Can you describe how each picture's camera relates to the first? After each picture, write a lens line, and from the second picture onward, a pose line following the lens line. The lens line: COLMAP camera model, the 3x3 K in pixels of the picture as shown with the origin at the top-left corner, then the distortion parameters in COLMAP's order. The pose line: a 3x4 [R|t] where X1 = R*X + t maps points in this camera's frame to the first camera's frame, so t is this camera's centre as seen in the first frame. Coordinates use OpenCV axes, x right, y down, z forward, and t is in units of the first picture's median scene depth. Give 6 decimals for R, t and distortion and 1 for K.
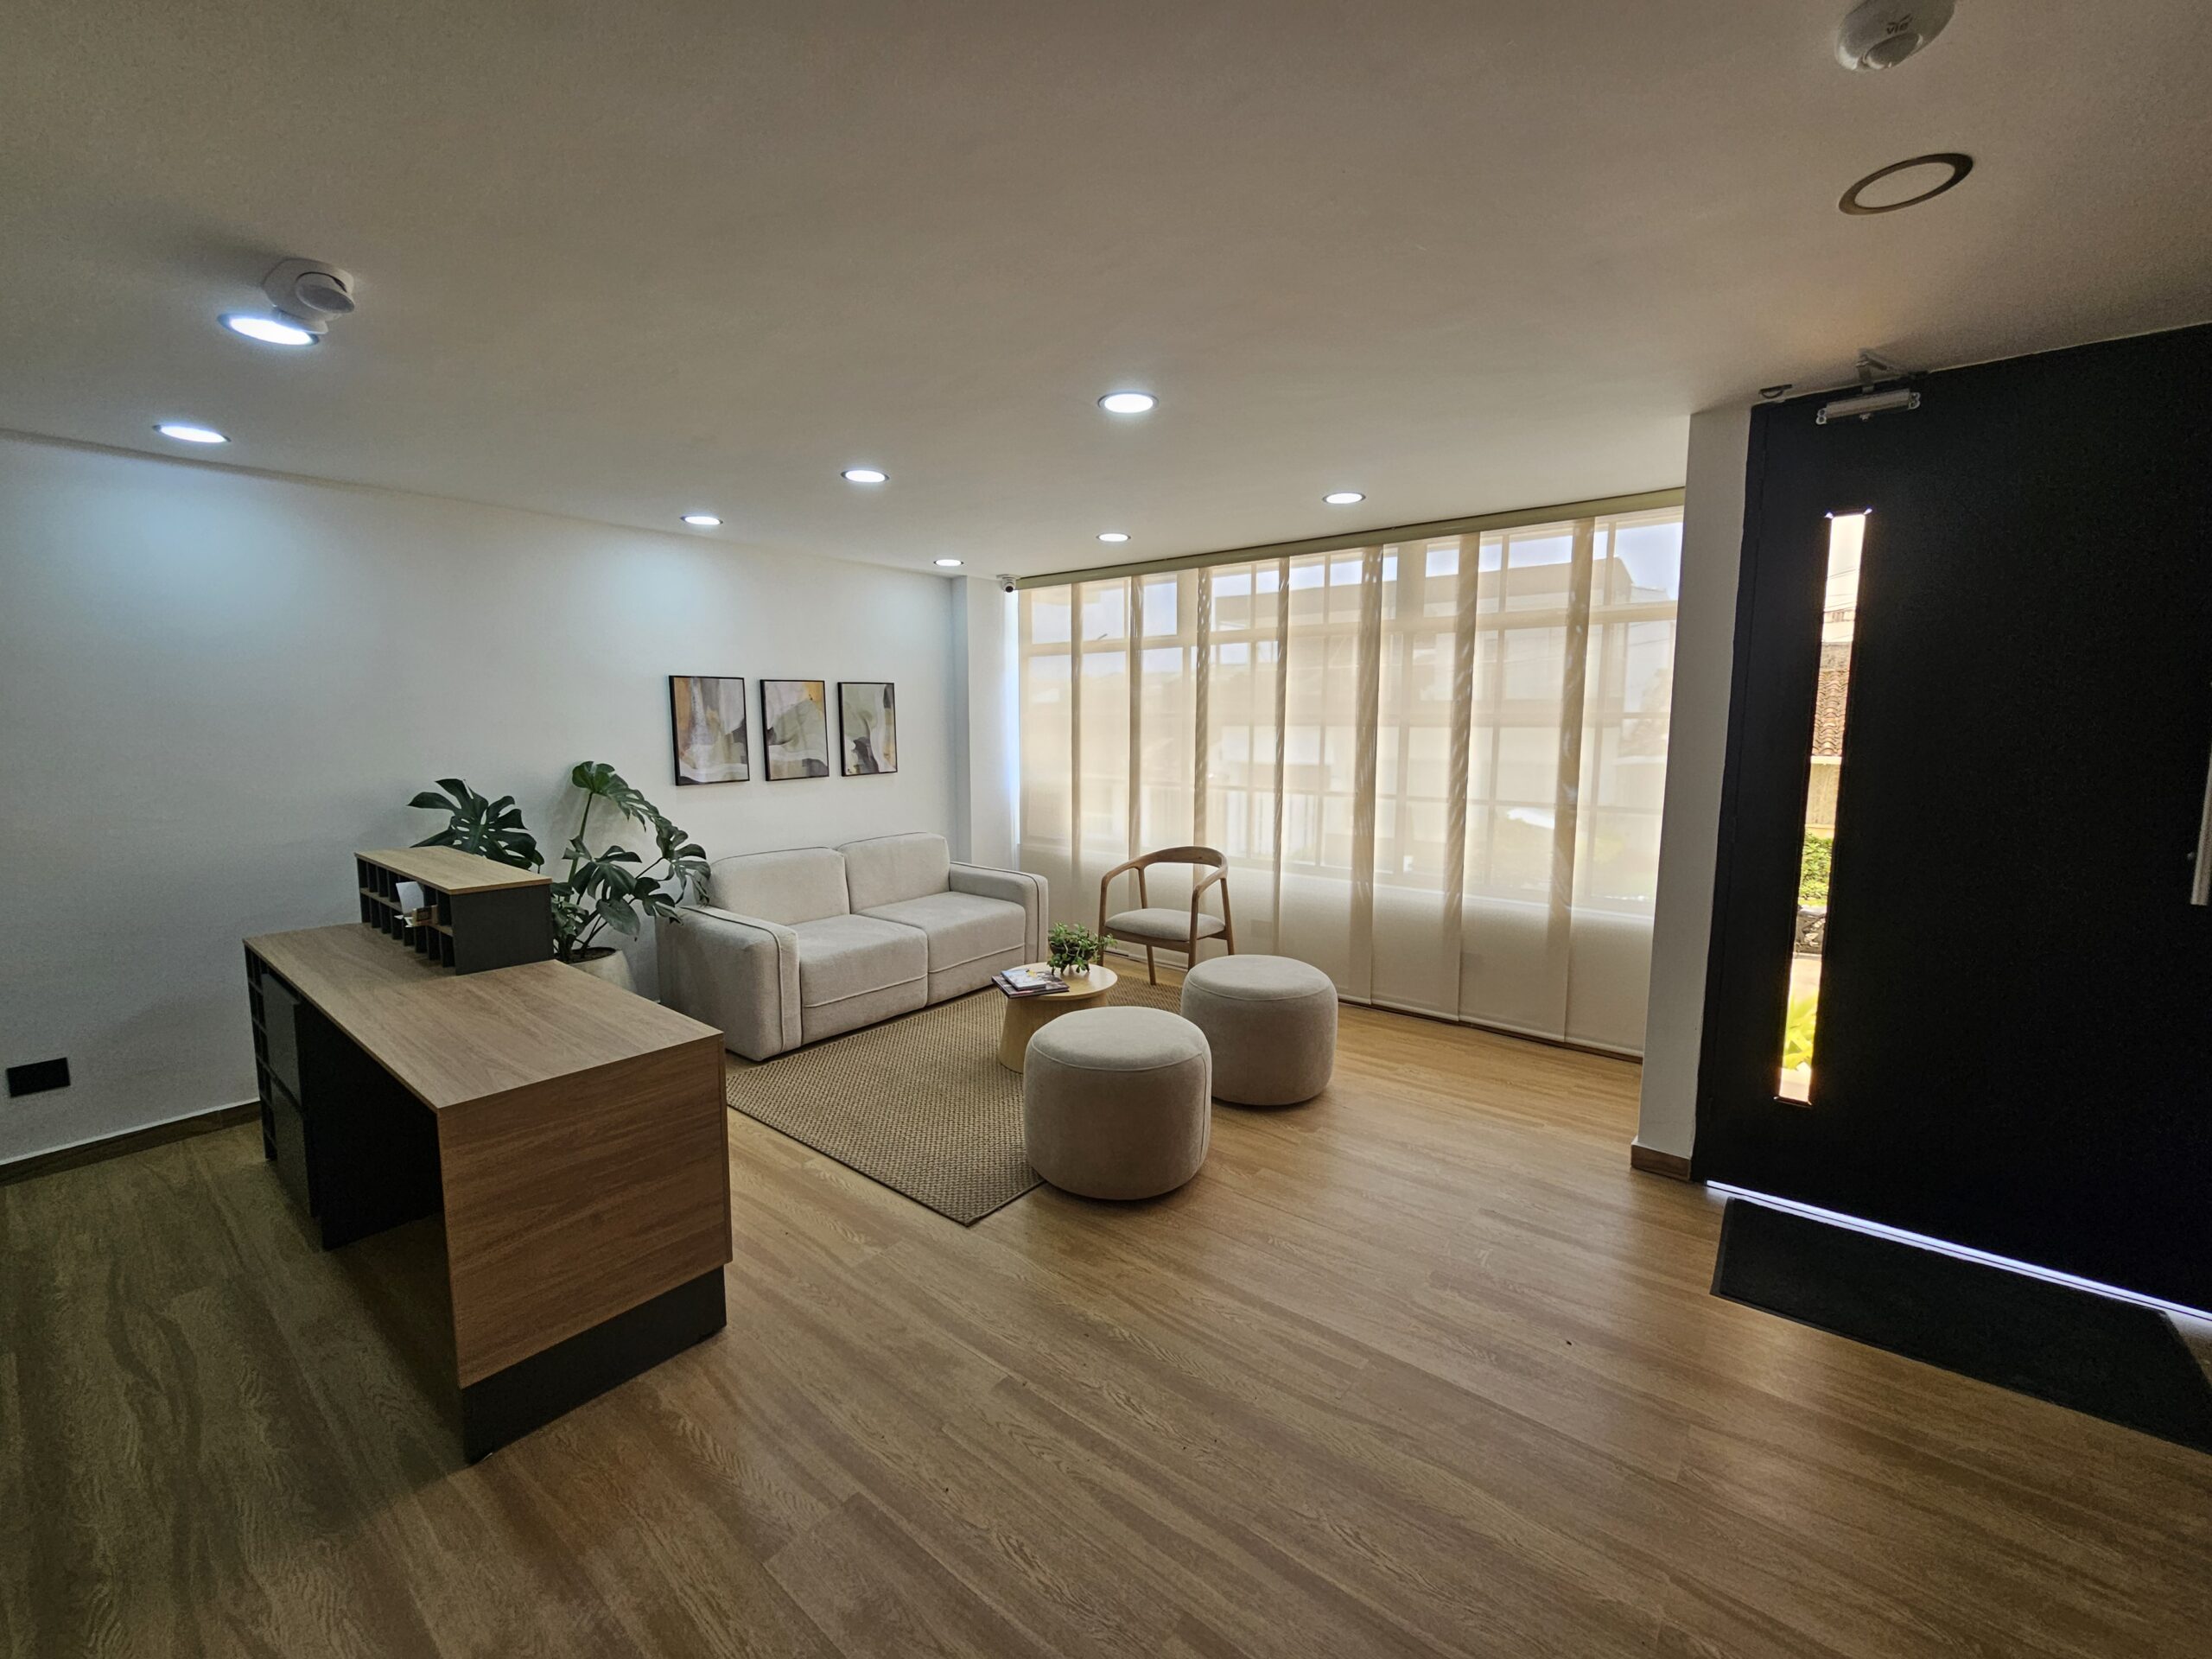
lens RADIAL K [[906.0, 0, 1111.4], [0, 906.0, 829.3], [0, 0, 1]] dist [0.001580, -0.000212]
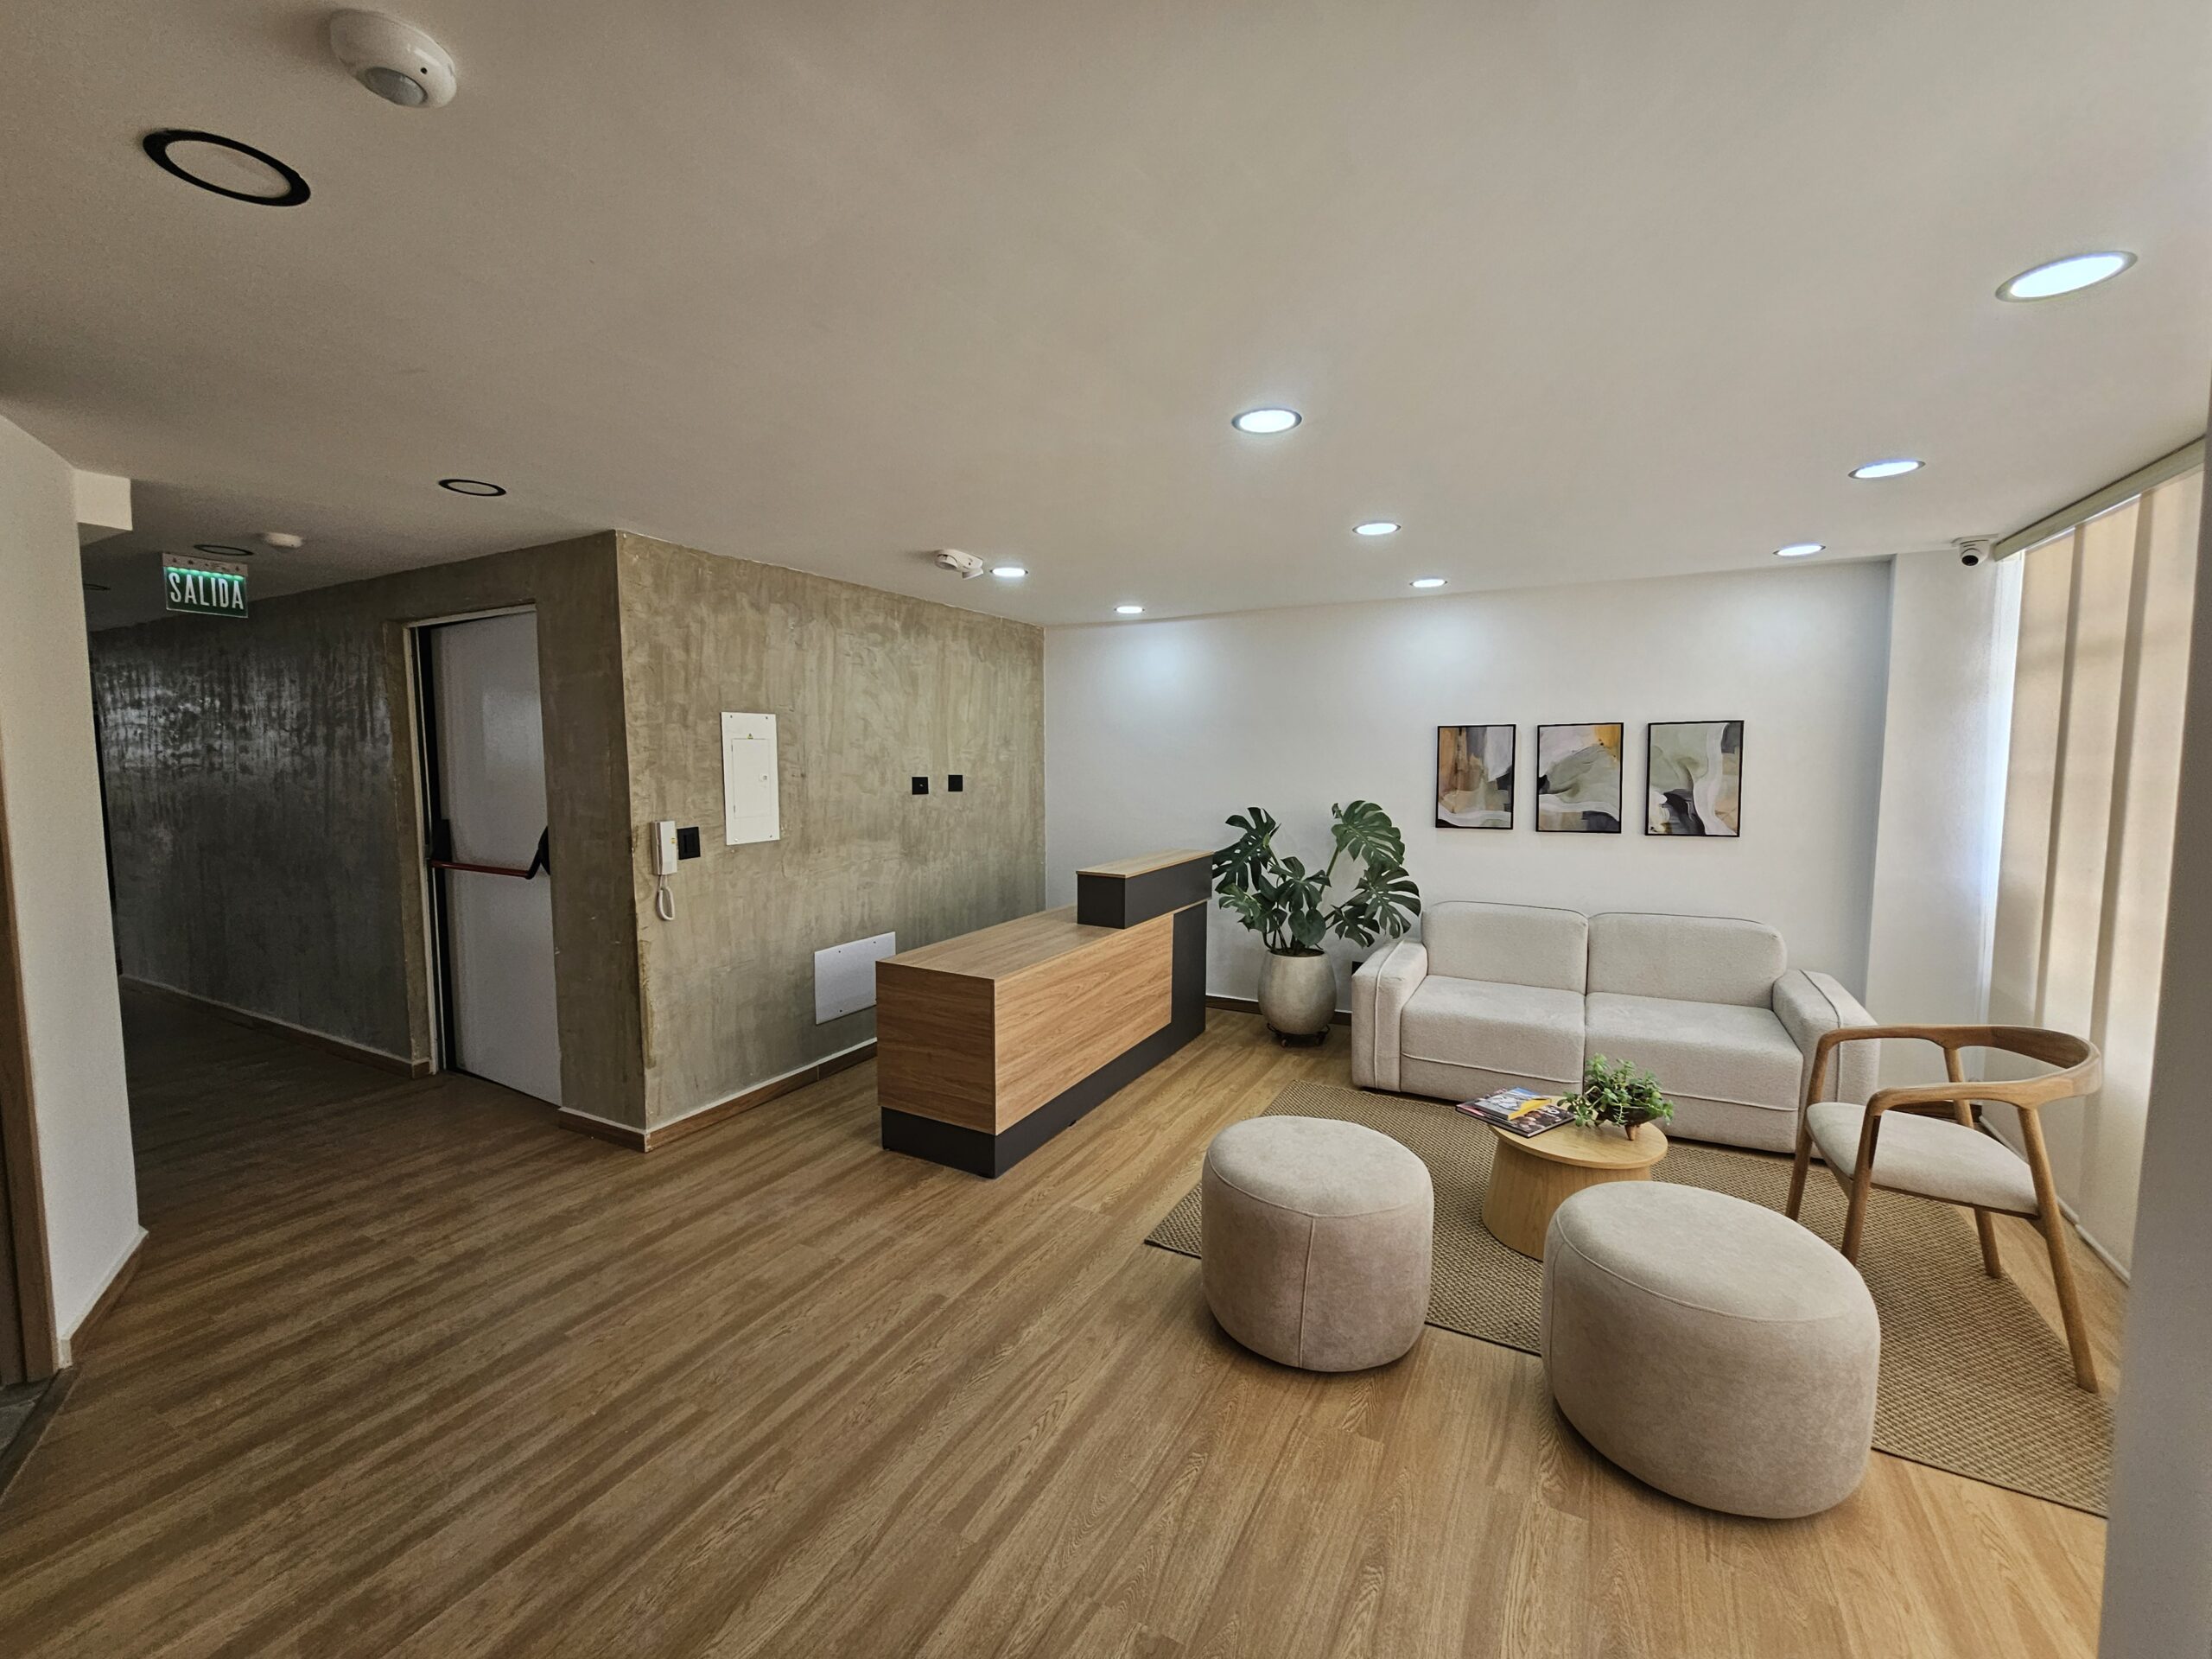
lens RADIAL K [[906.0, 0, 1111.4], [0, 906.0, 829.3], [0, 0, 1]] dist [0.001580, -0.000212]
pose [[0.180782, 0.079858, -0.980276, 0.527788], [-0.116343, 0.991437, 0.059311, -0.067776], [0.976618, 0.103326, 0.188525, 0.436708]]
